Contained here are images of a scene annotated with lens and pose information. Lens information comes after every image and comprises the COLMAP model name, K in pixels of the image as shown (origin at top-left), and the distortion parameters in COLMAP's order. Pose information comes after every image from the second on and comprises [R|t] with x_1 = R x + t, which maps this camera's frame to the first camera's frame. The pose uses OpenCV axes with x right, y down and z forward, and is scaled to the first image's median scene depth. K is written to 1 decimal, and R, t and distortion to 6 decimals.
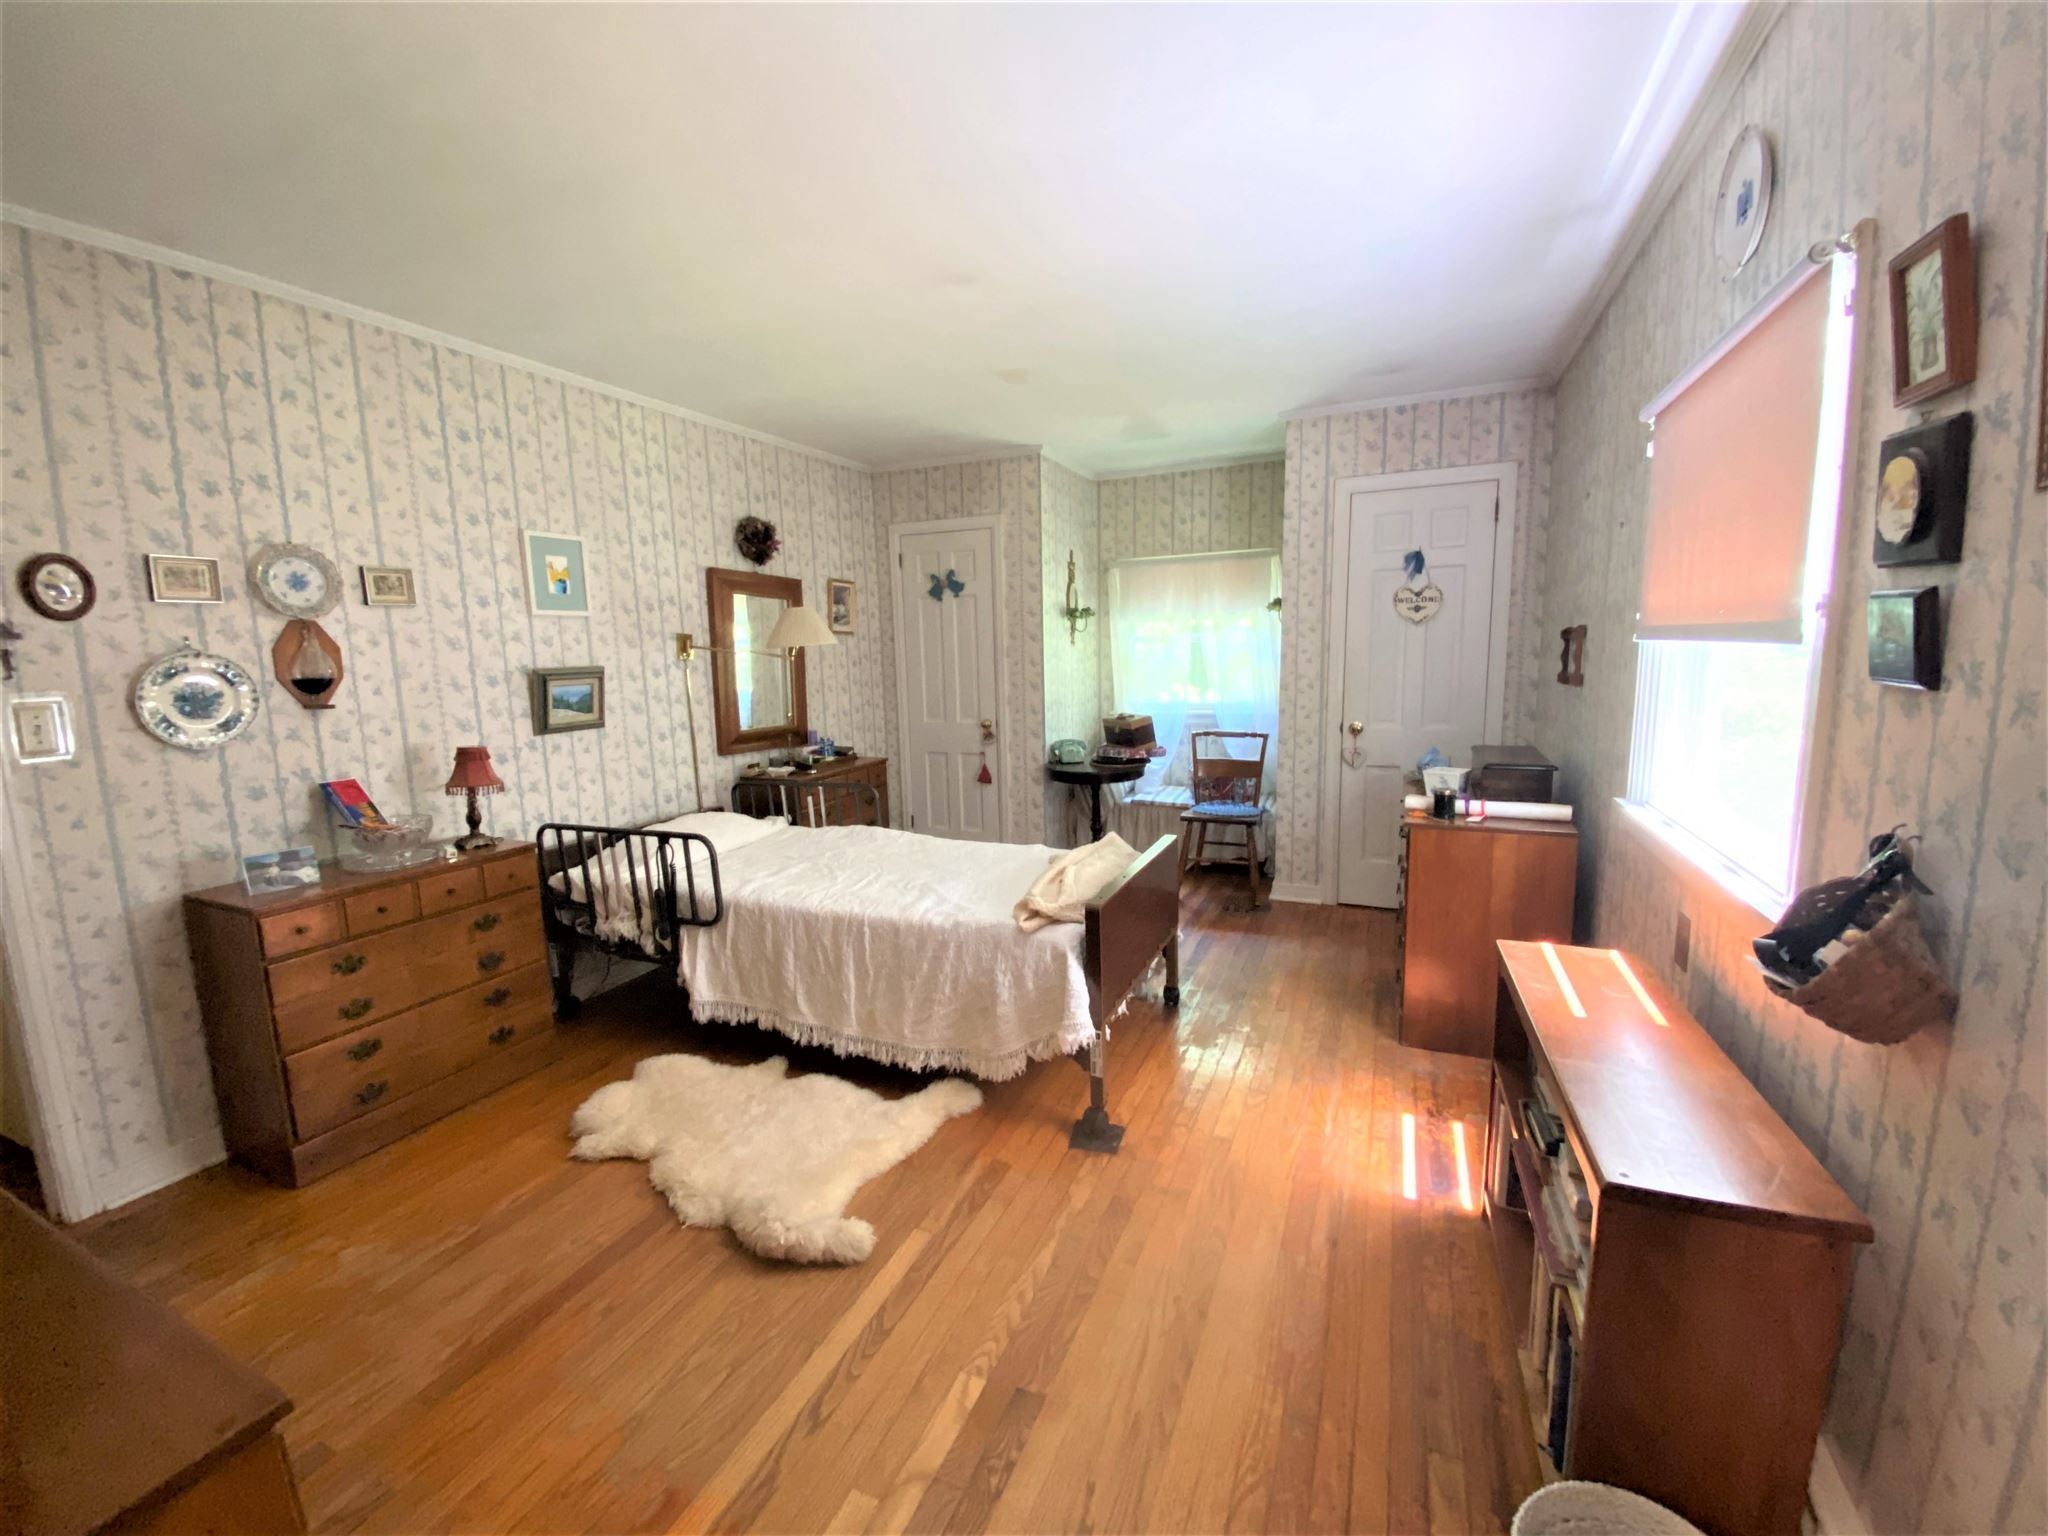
lens RADIAL K [[828.2, 0, 1028.7], [0, 828.2, 770.0], [0, 0, 1]] dist [0.013108, -0.020860]
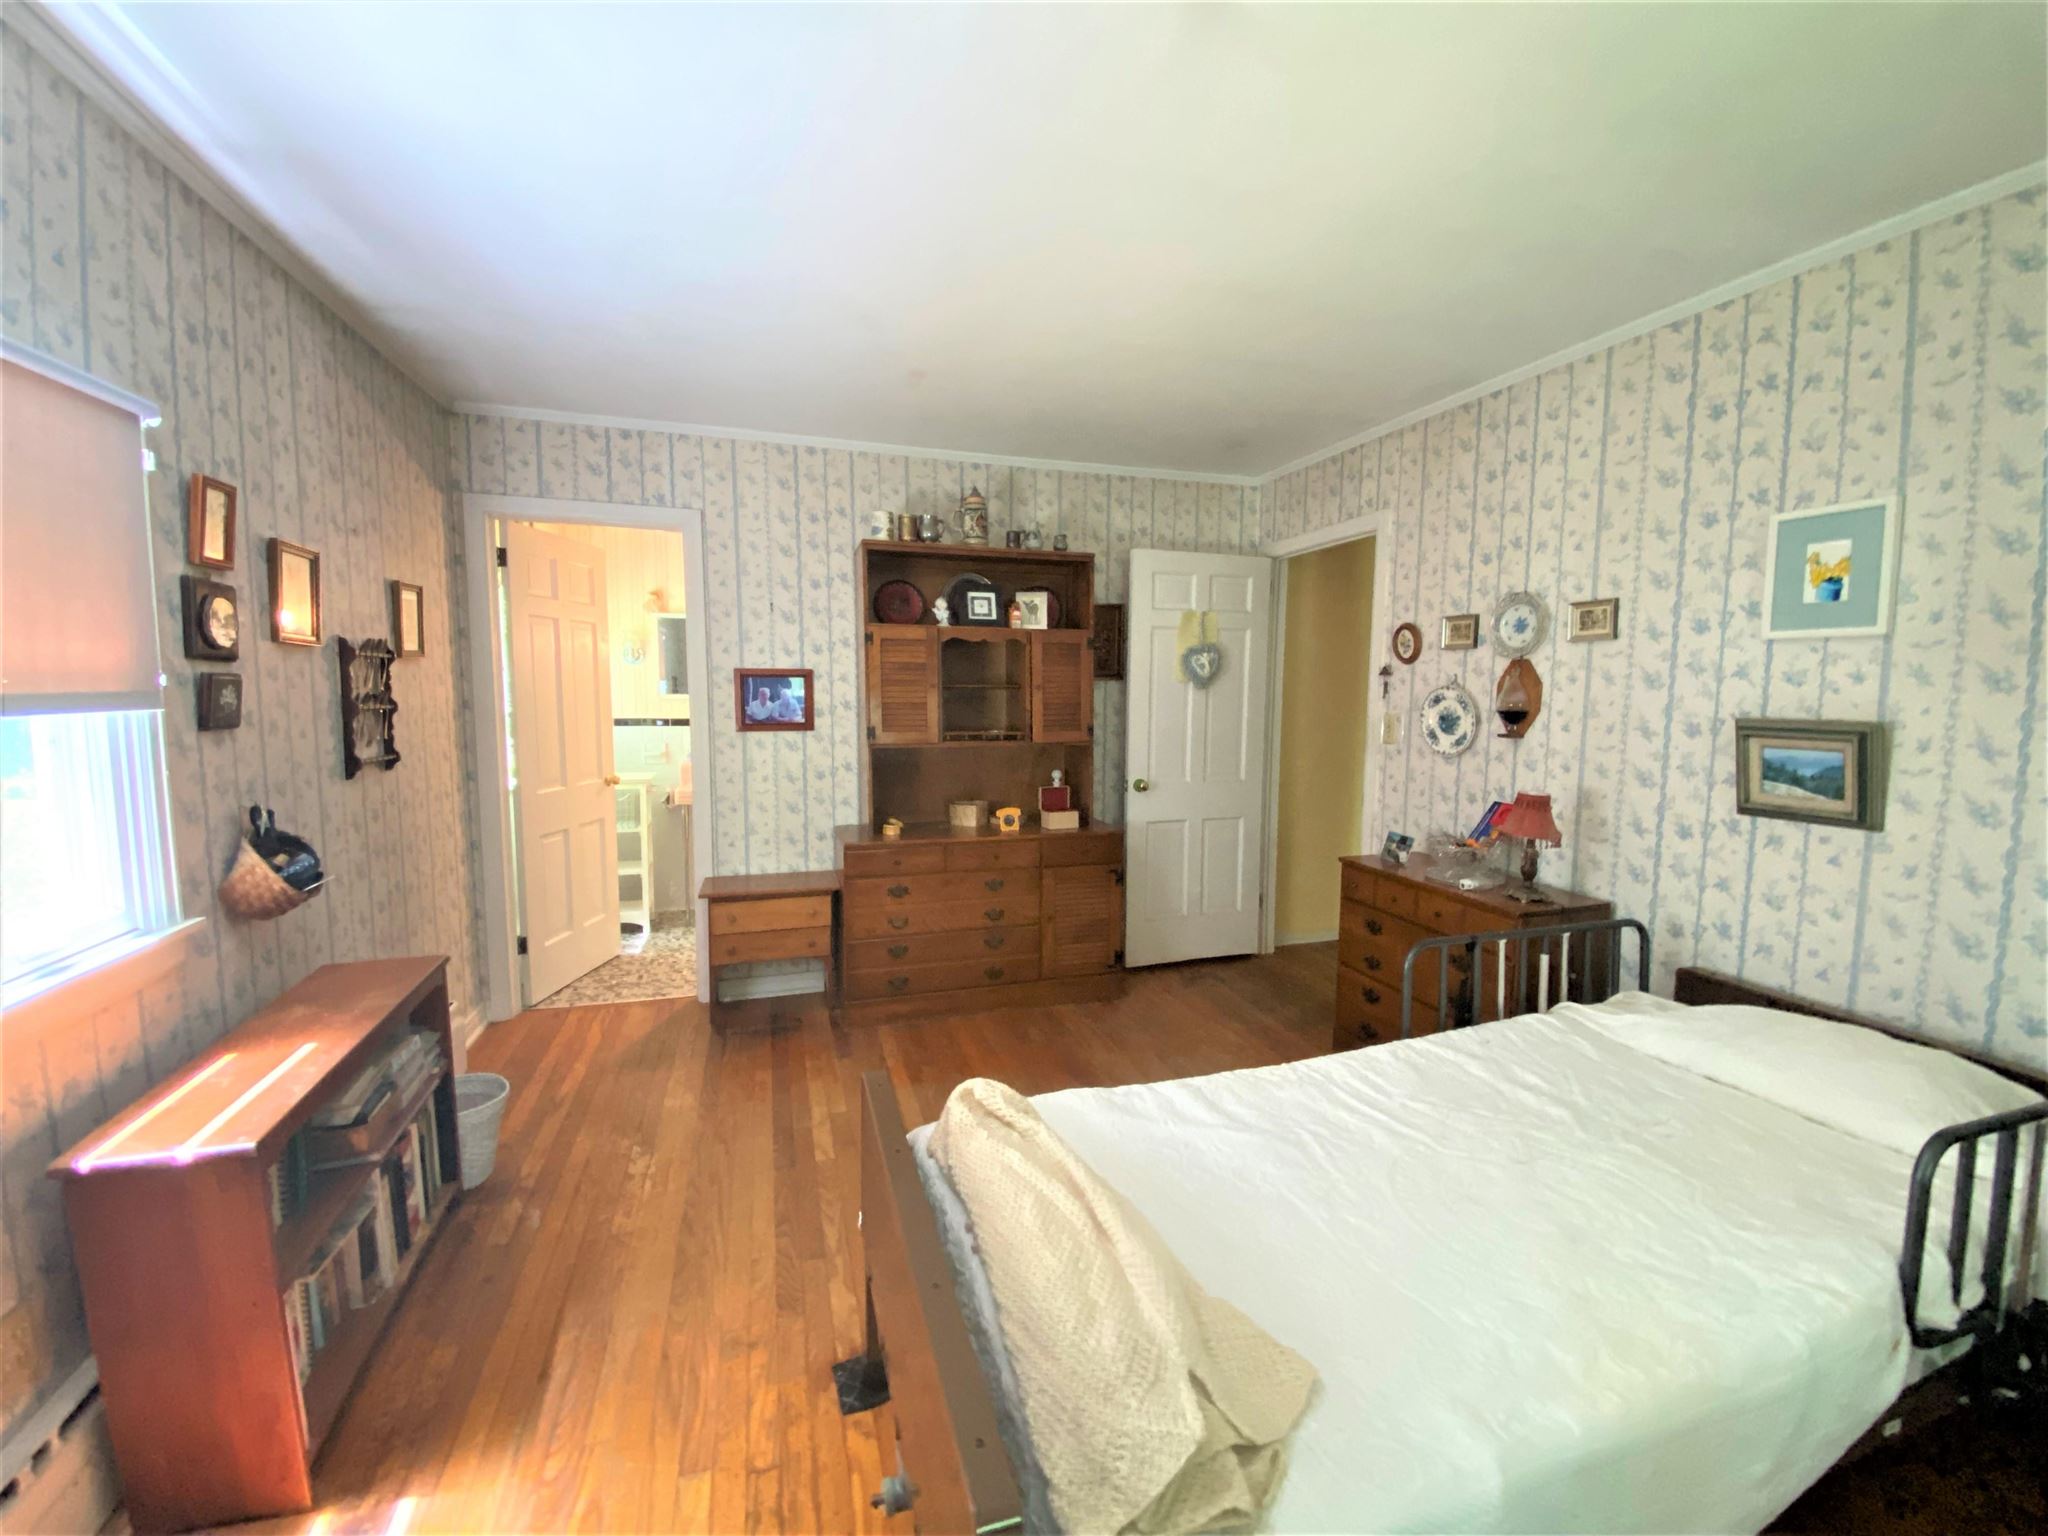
lens RADIAL K [[828.2, 0, 1028.7], [0, 828.2, 770.0], [0, 0, 1]] dist [0.013108, -0.020860]
pose [[-0.755308, 0.085498, -0.649769, 0.317910], [-0.084430, 0.970498, 0.225844, -0.194569], [0.649909, 0.225441, -0.725806, 1.182135]]
